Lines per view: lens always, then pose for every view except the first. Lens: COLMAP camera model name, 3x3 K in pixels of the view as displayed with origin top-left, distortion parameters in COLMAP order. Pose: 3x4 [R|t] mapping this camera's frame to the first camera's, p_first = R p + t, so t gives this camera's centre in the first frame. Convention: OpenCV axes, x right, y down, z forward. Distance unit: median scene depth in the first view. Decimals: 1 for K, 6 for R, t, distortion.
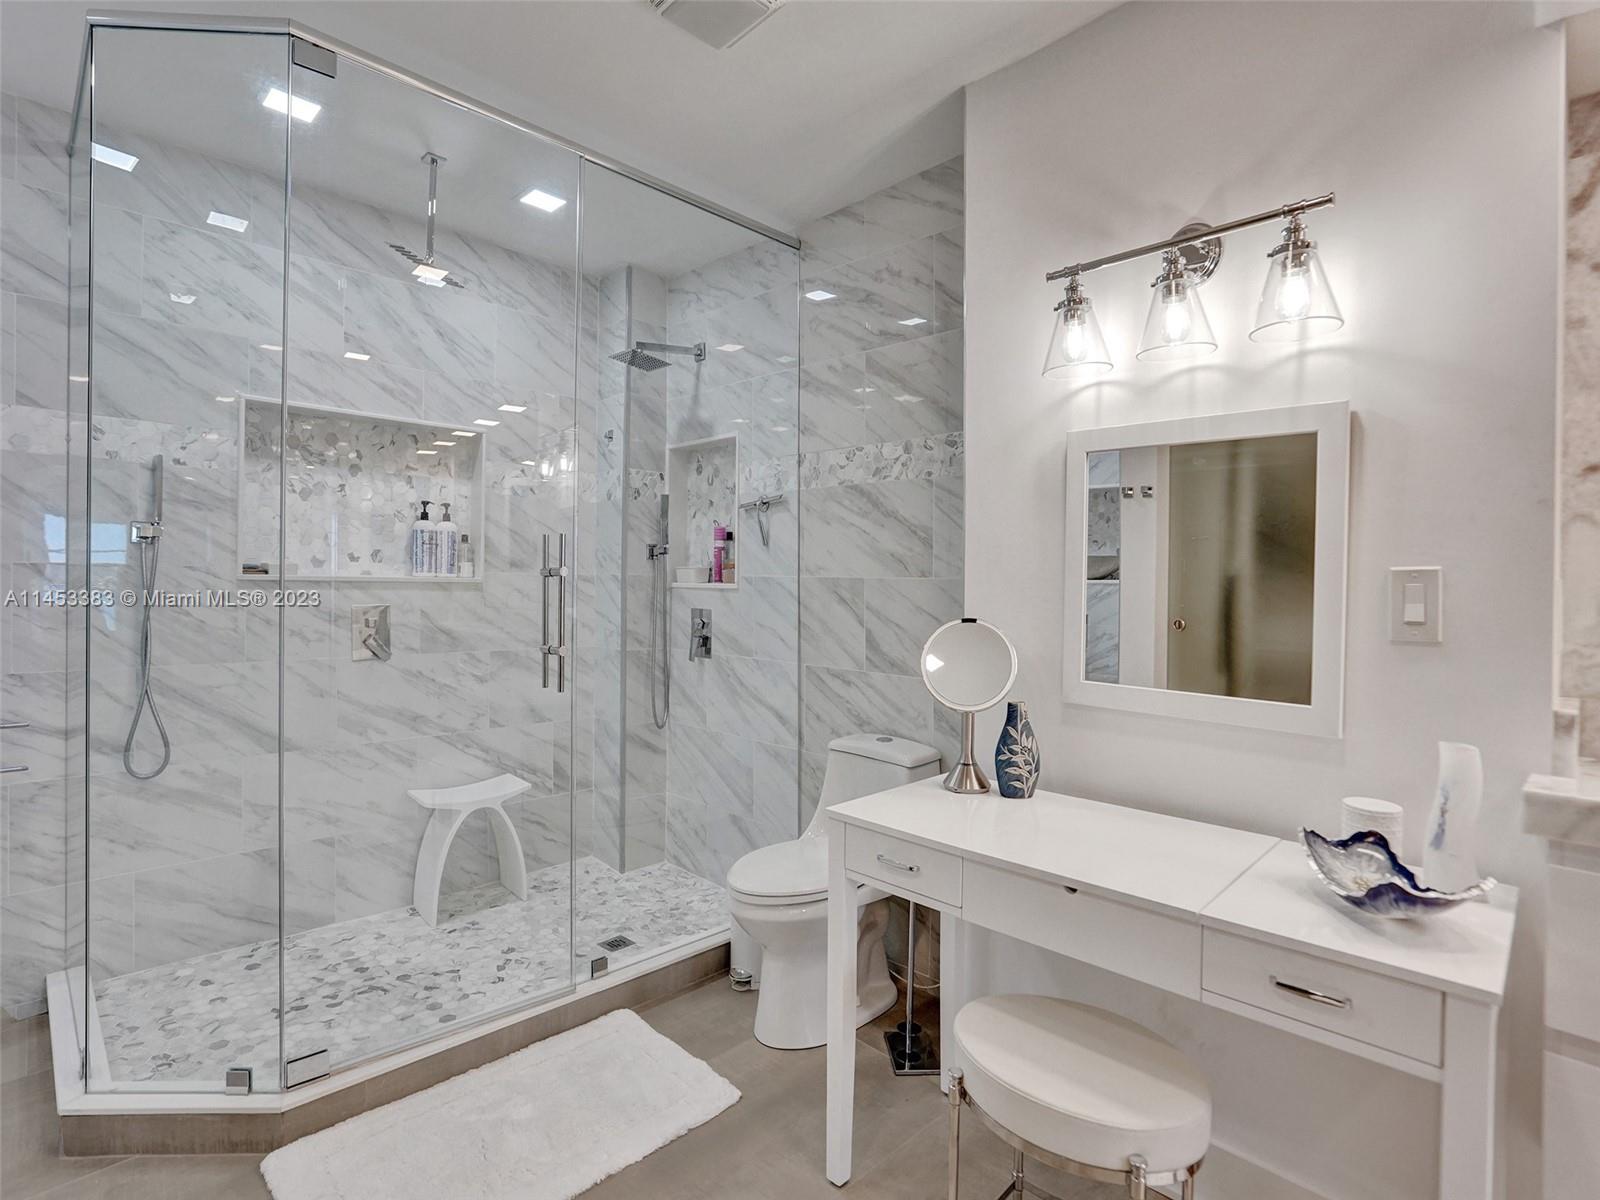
lens RADIAL K [[790.8, 0, 806.0], [0, 790.8, 596.6], [0, 0, 1]] dist [-0.031573, 0.012281]
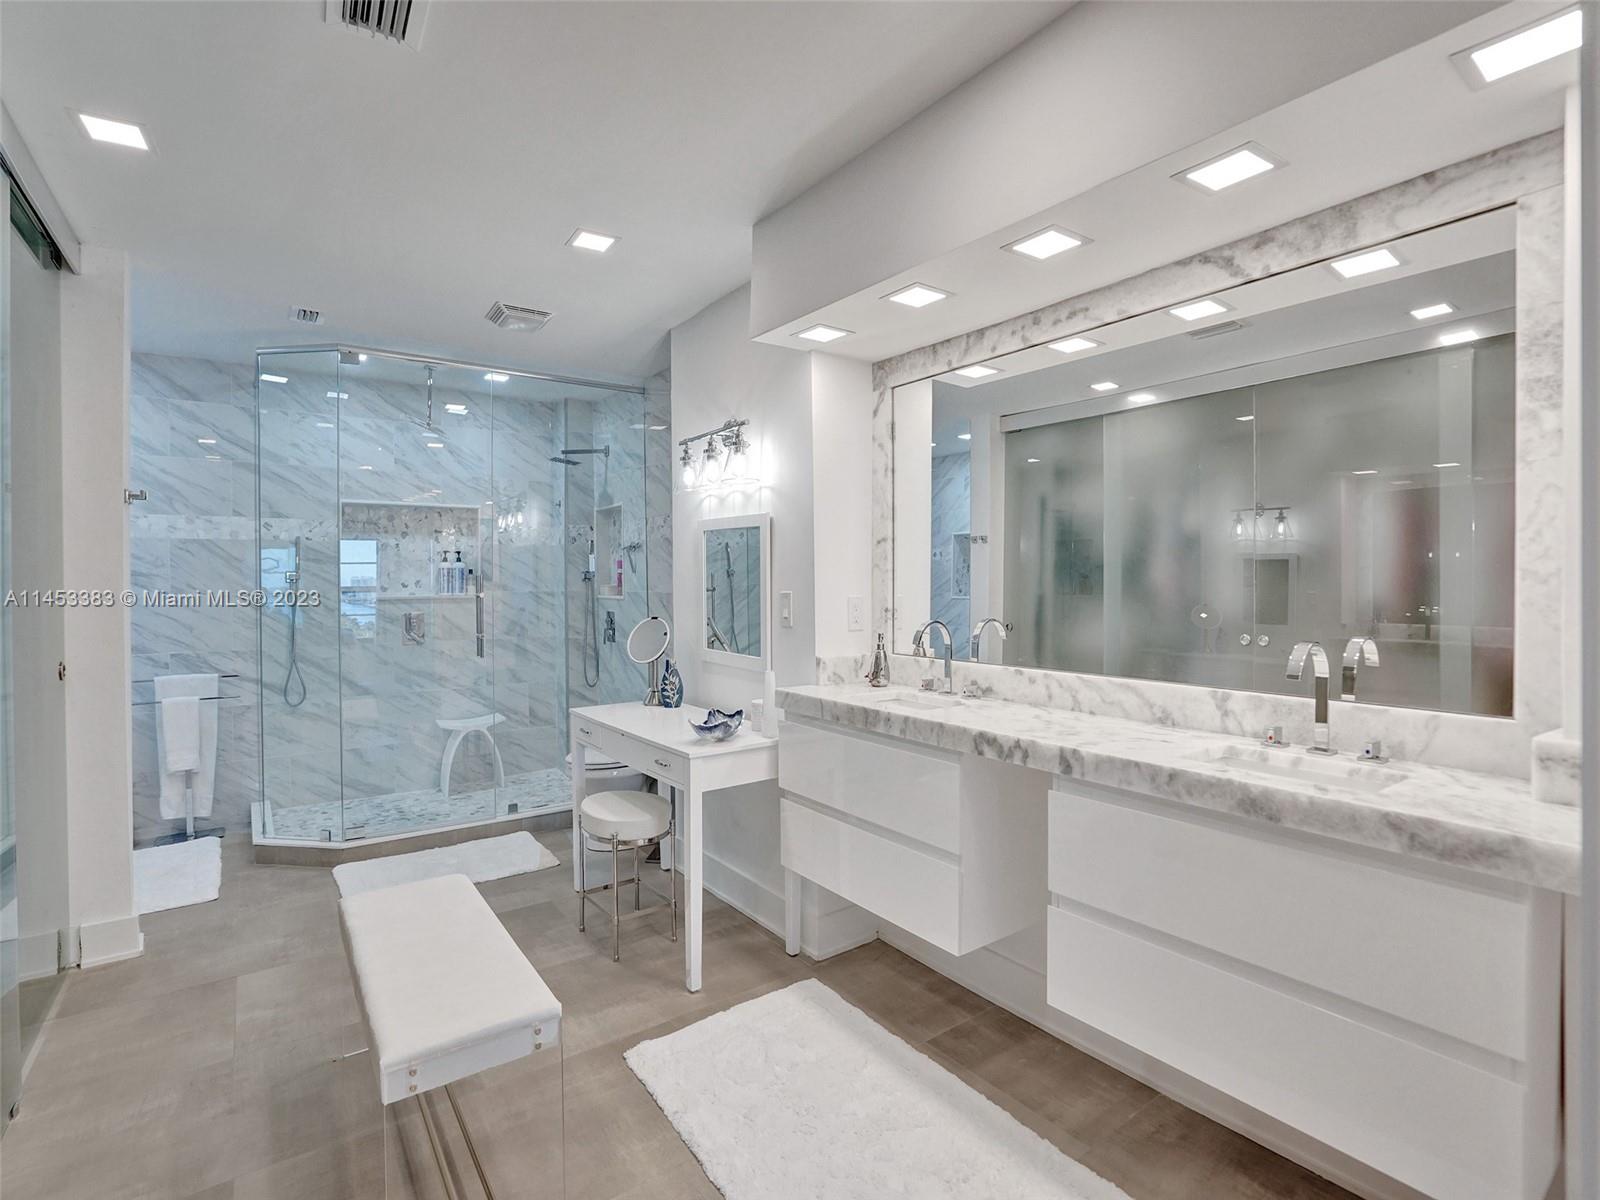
lens RADIAL K [[769.6, 0, 816.8], [0, 769.6, 589.5], [0, 0, 1]] dist [-0.039864, 0.010738]
pose [[0.988976, -0.019330, -0.146811, 0.586628], [0.018921, 0.999812, -0.004182, -0.016896], [0.146865, 0.001358, 0.989156, -0.546661]]
